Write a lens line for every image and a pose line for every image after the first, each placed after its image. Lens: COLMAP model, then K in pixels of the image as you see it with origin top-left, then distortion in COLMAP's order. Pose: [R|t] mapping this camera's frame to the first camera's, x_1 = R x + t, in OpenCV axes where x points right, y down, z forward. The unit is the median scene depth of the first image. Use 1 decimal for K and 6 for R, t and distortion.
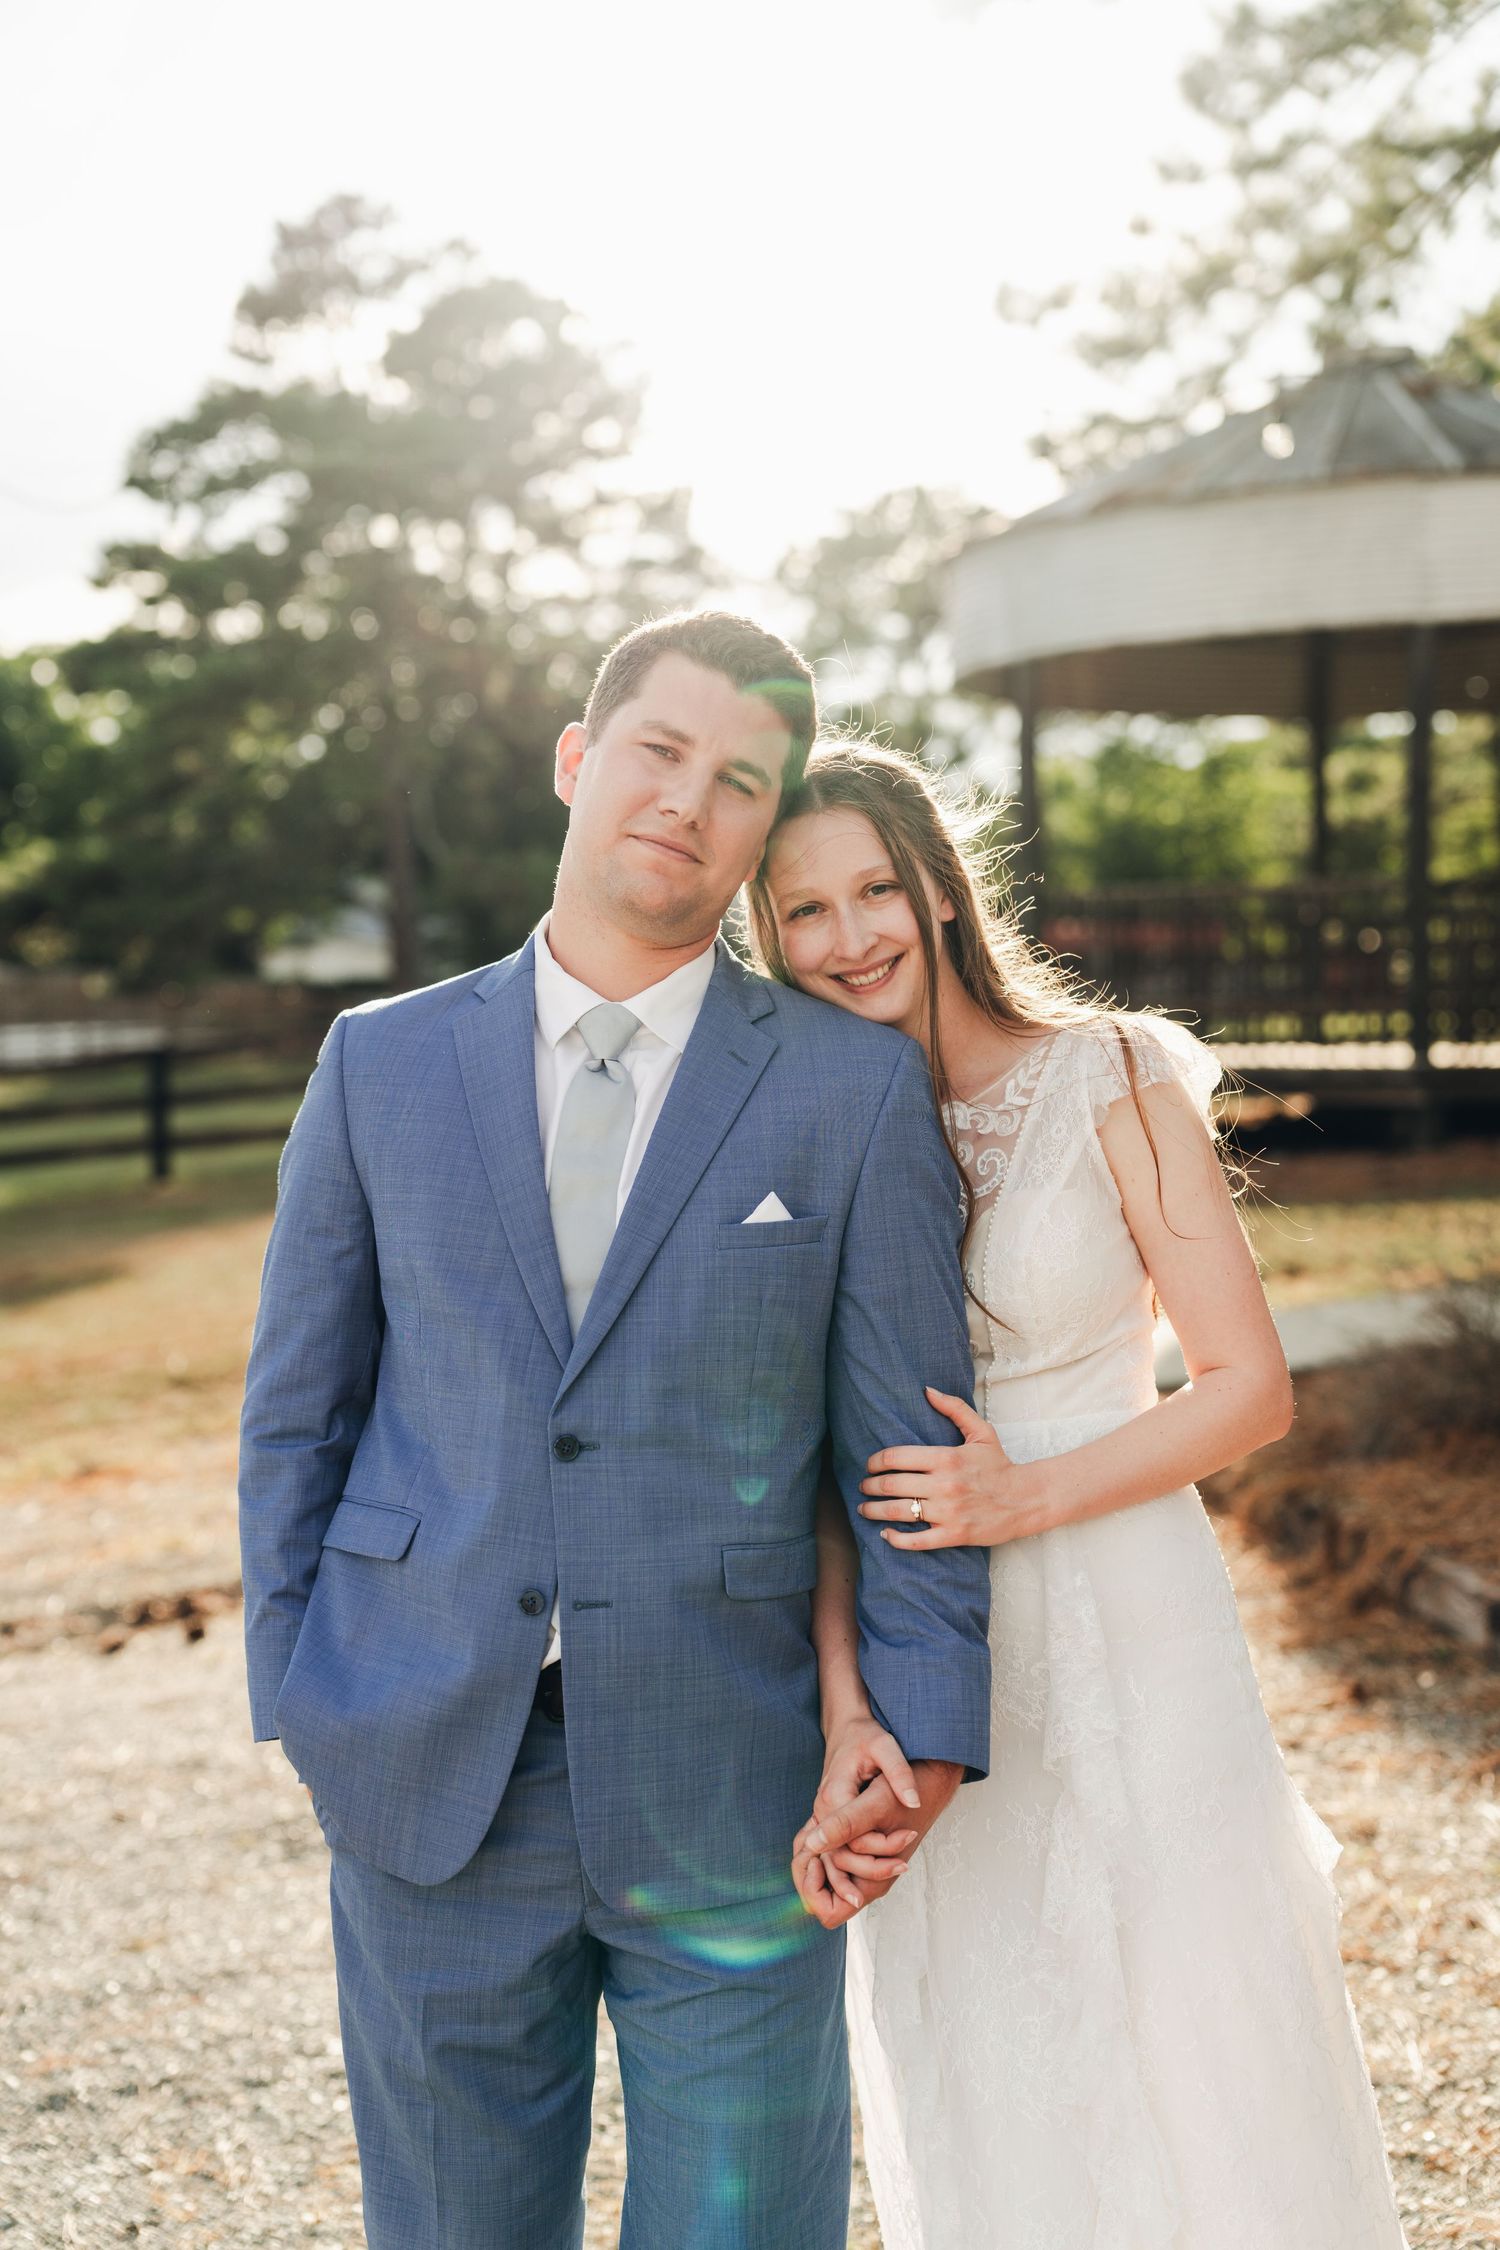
lens RADIAL K [[2737.5, 0, 750.0], [0, 2737.5, 1125.0], [0, 0, 1]] dist [0.134393, -0.004834]
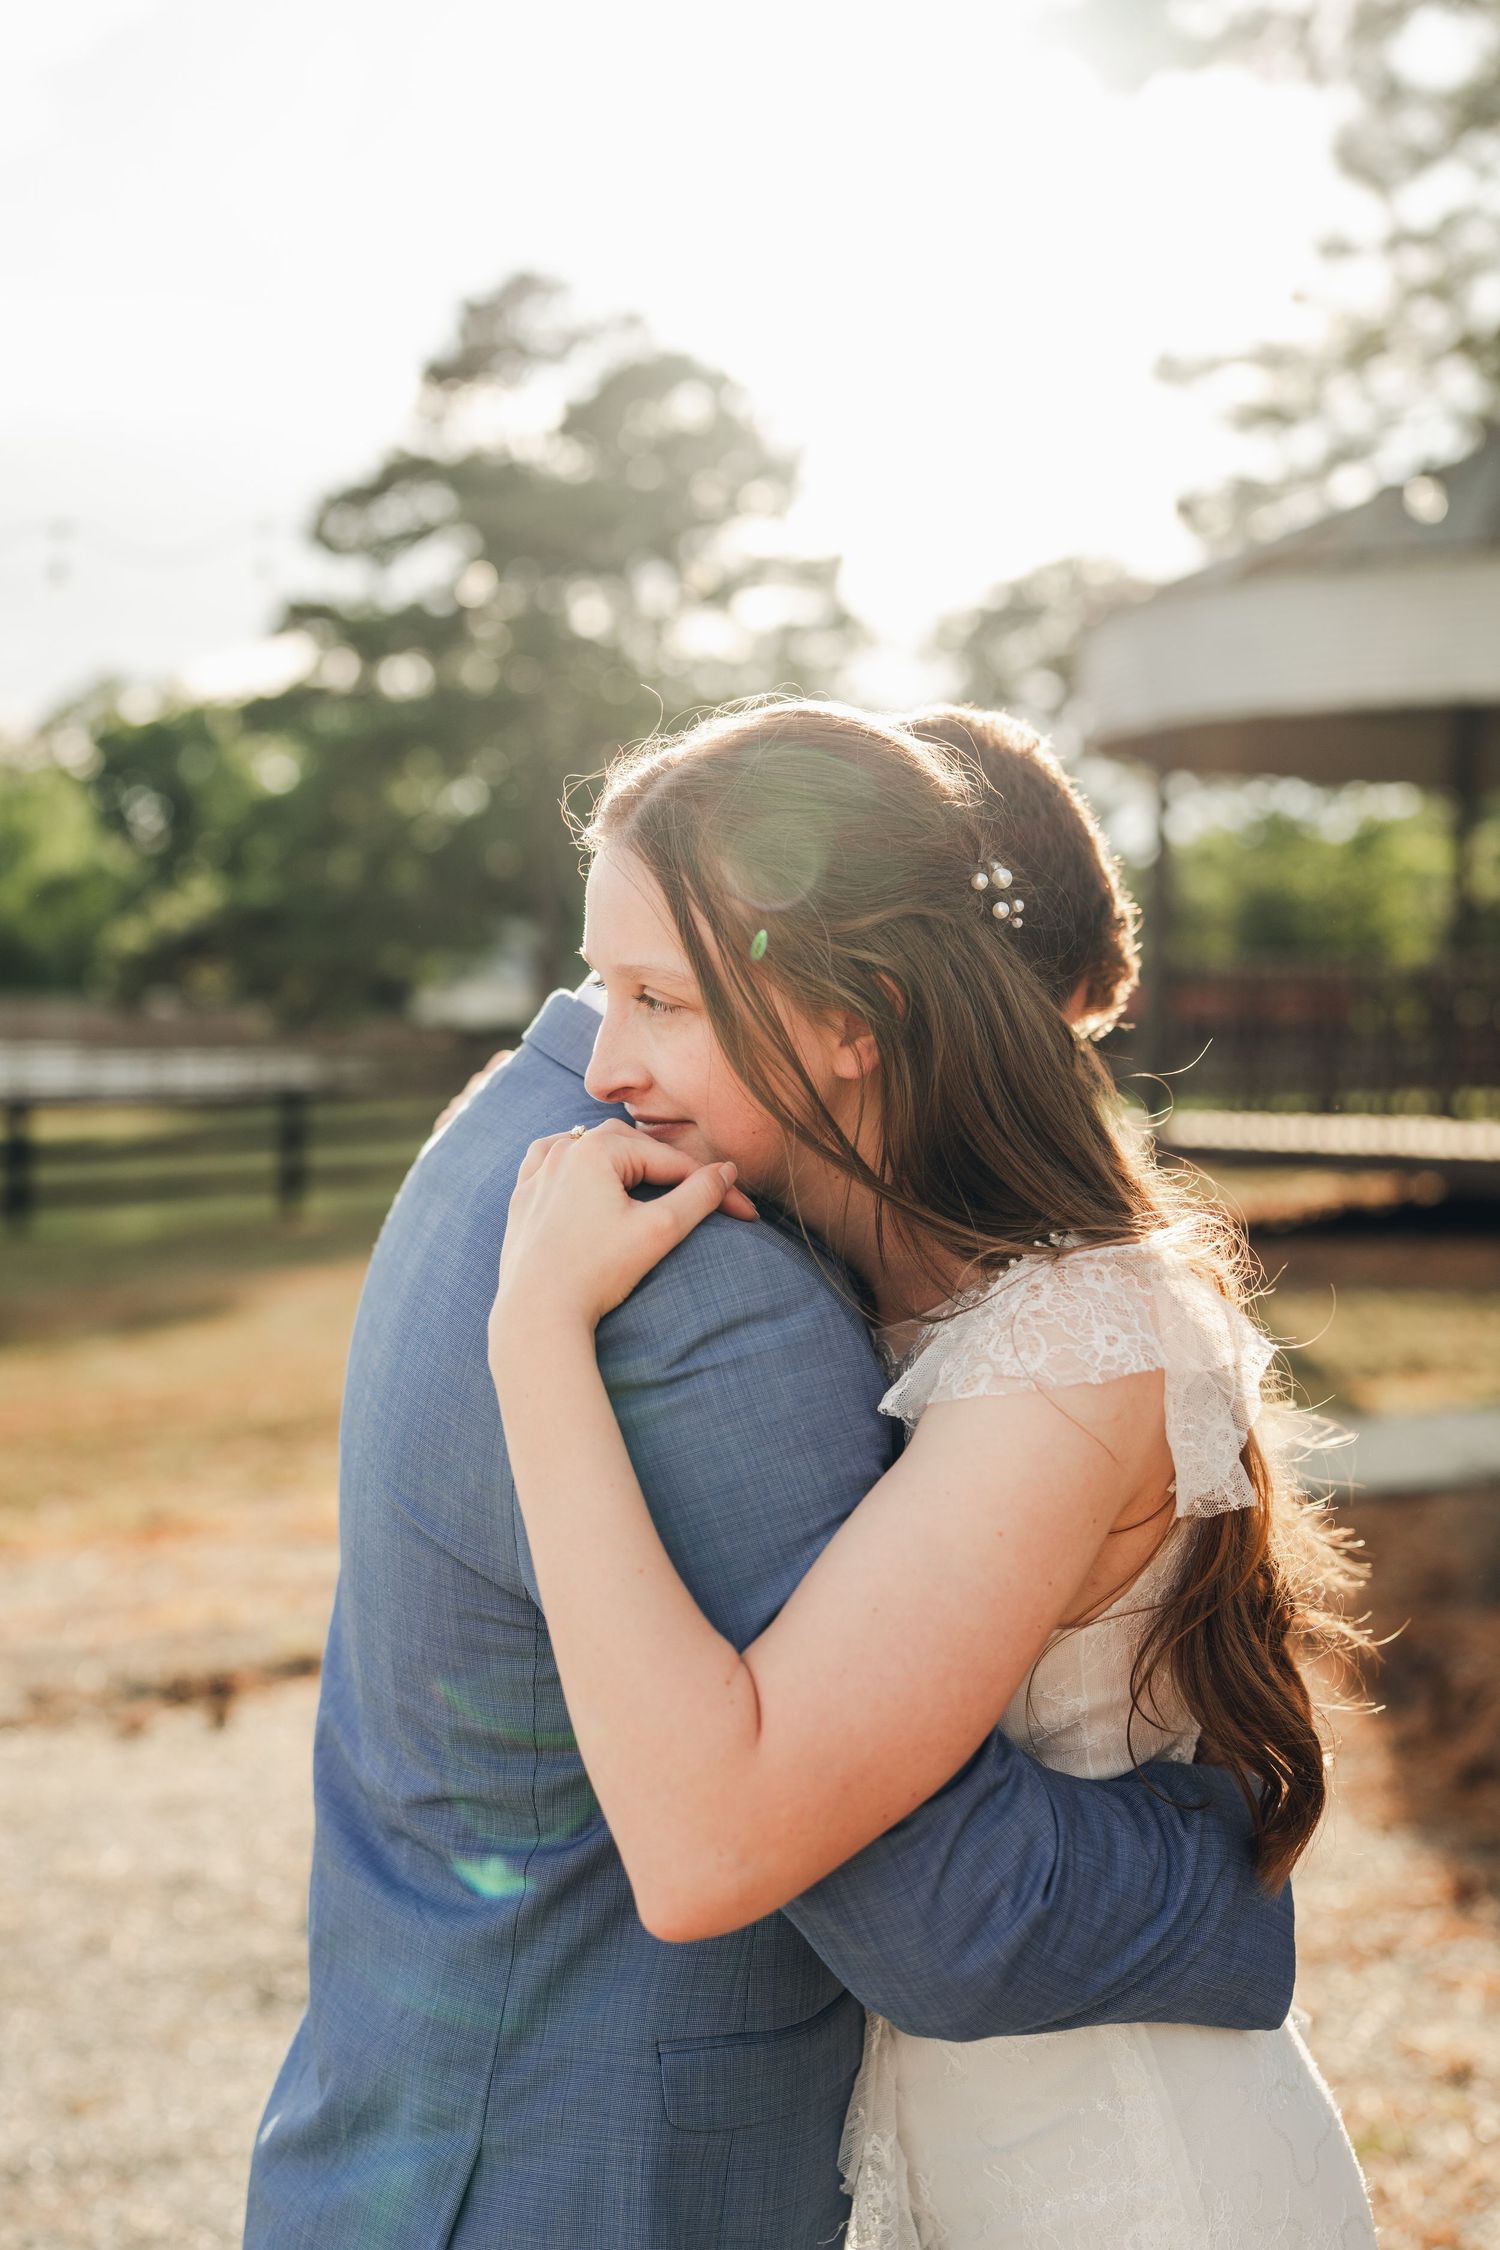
lens RADIAL K [[2285.1, 0, 750.0], [0, 2285.1, 1125.0], [0, 0, 1]] dist [0.062189, -0.137369]
pose [[0.994747, 0.040201, -0.094138, 0.032712], [-0.039783, 0.999188, 0.006317, -0.023457], [0.094316, -0.002538, 0.995539, 0.153902]]
